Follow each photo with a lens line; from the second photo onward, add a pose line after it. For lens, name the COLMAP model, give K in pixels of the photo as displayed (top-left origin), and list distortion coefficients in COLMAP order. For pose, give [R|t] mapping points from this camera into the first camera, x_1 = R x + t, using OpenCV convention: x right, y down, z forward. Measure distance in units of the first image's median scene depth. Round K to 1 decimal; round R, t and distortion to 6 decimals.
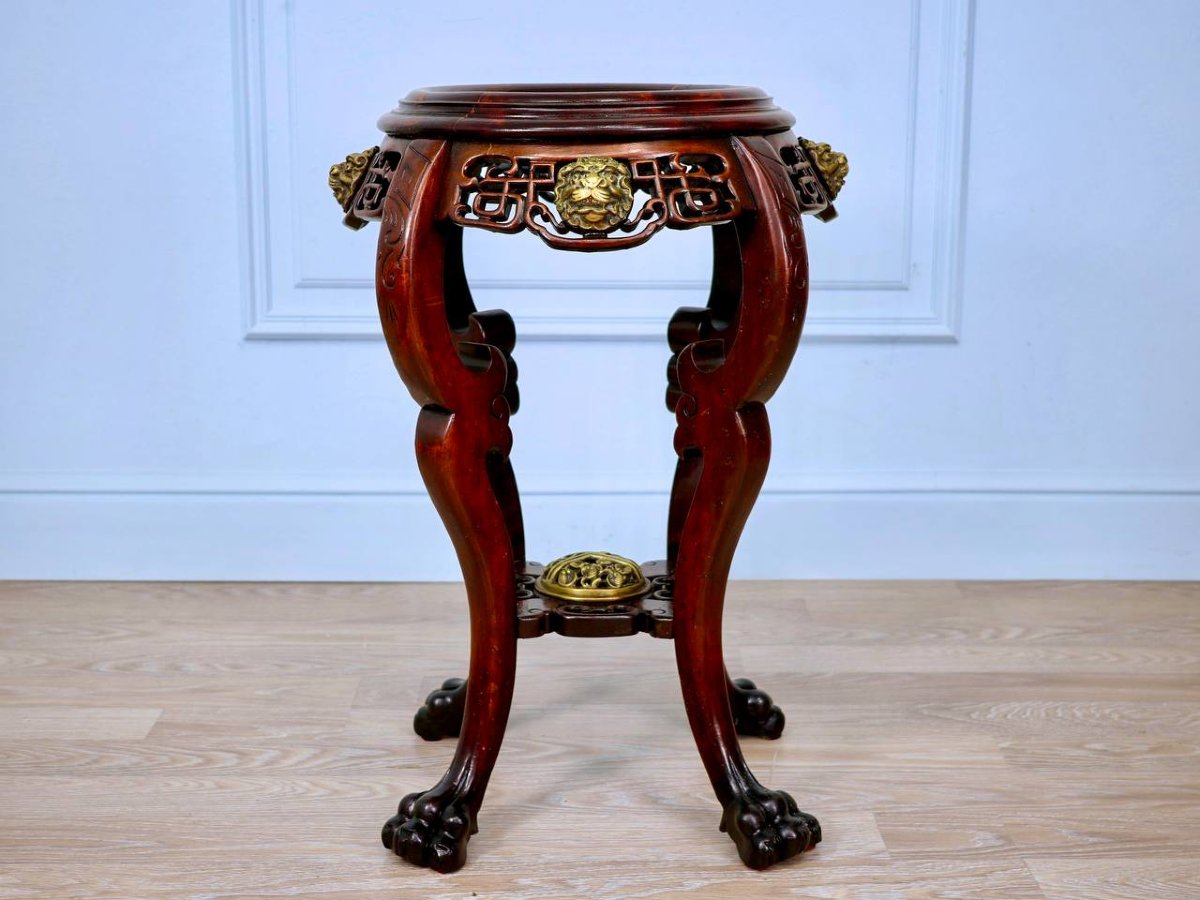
lens RADIAL K [[1922.5, 0, 600.0], [0, 1922.5, 450.0], [0, 0, 1]] dist [0.023636, 0.033263]
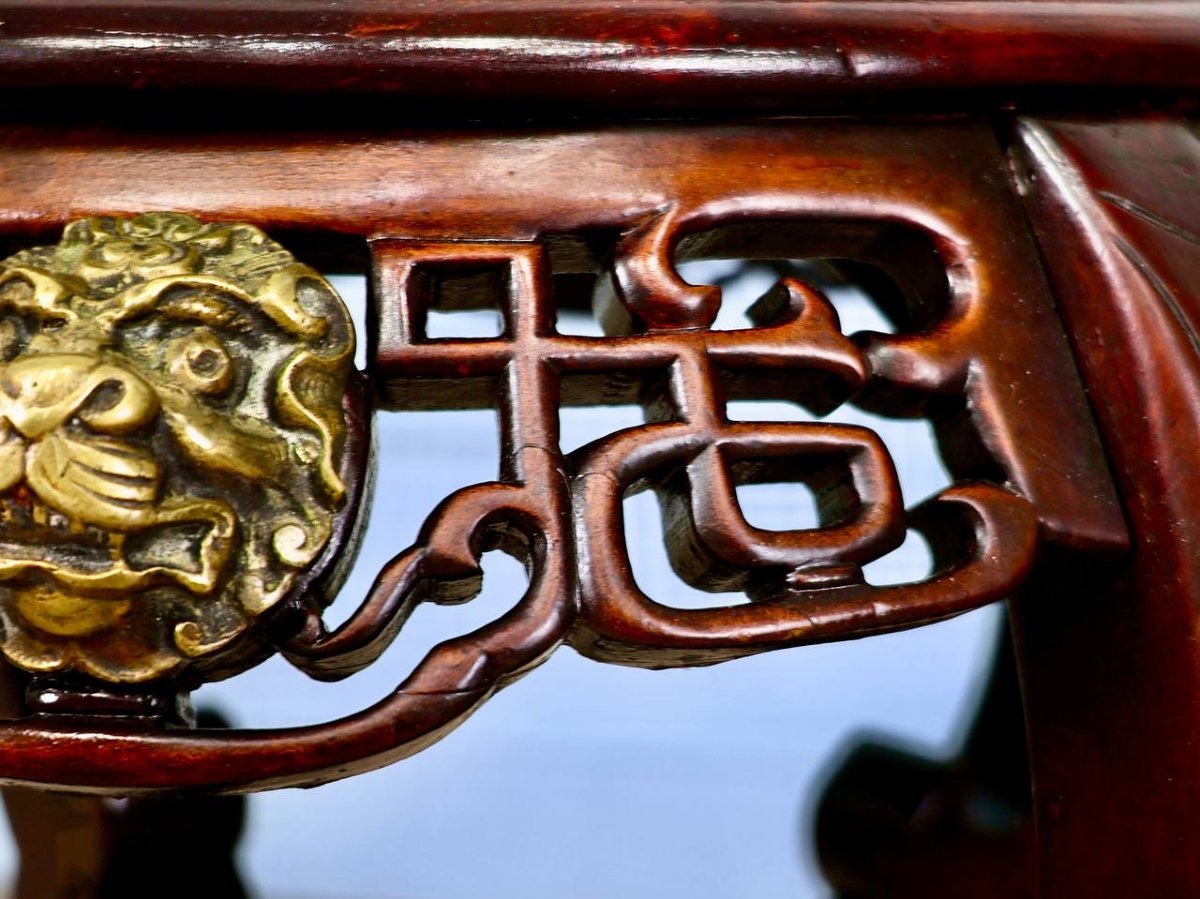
lens RADIAL K [[2463.6, 0, 644.7], [0, 2463.6, 449.6], [0, 0, 1]] dist [0.056925, 0.139725]
pose [[0.990082, 0.051302, -0.130786, 0.068374], [-0.052038, 0.998643, -0.002216, -0.133968], [0.130495, 0.009000, 0.991408, 0.793192]]
